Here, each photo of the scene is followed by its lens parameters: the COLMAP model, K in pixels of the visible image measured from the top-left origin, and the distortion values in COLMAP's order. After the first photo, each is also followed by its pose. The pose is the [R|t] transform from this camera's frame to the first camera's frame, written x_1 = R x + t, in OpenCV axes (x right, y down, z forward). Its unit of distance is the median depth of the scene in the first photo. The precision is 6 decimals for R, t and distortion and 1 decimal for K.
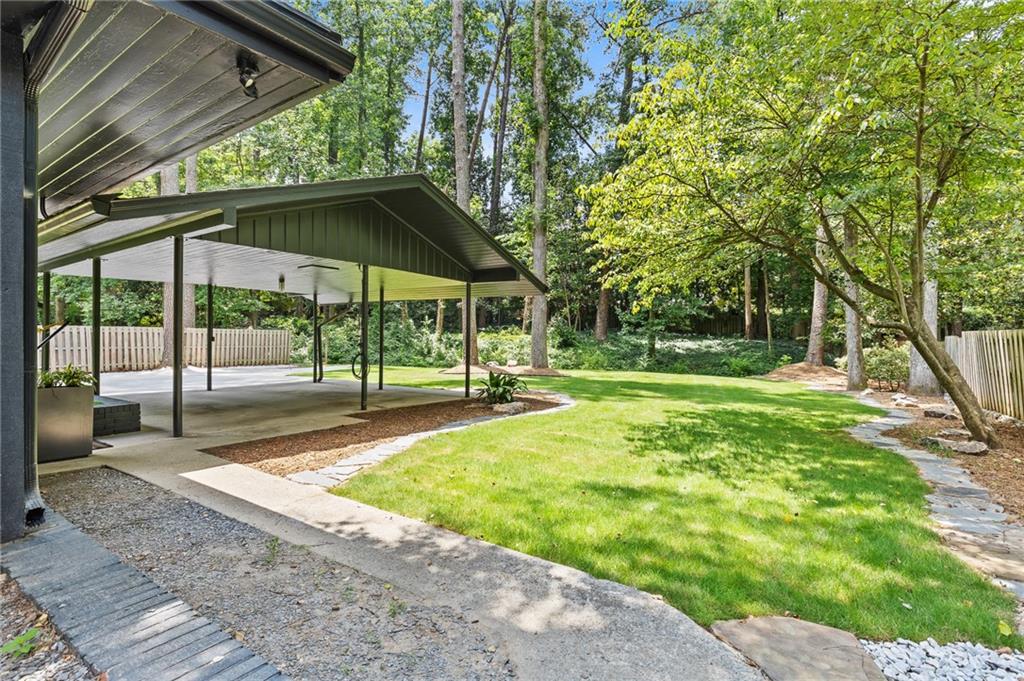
lens RADIAL K [[493.8, 0, 513.9], [0, 493.8, 340.9], [0, 0, 1]] dist [0.003419, 0.000244]
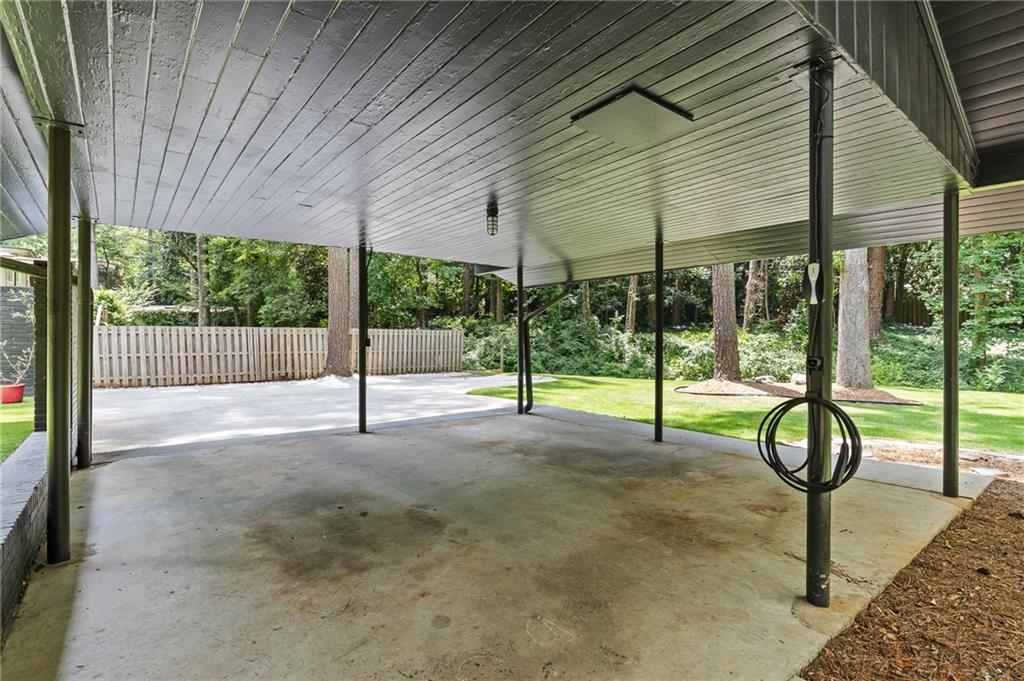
lens RADIAL K [[493.8, 0, 510.5], [0, 493.8, 340.8], [0, 0, 1]] dist [0.003419, 0.000244]
pose [[0.955678, -0.004597, -0.294377, -0.123201], [0.003940, 0.999988, -0.002825, -0.001382], [0.294386, 0.001540, 0.955685, 0.216834]]
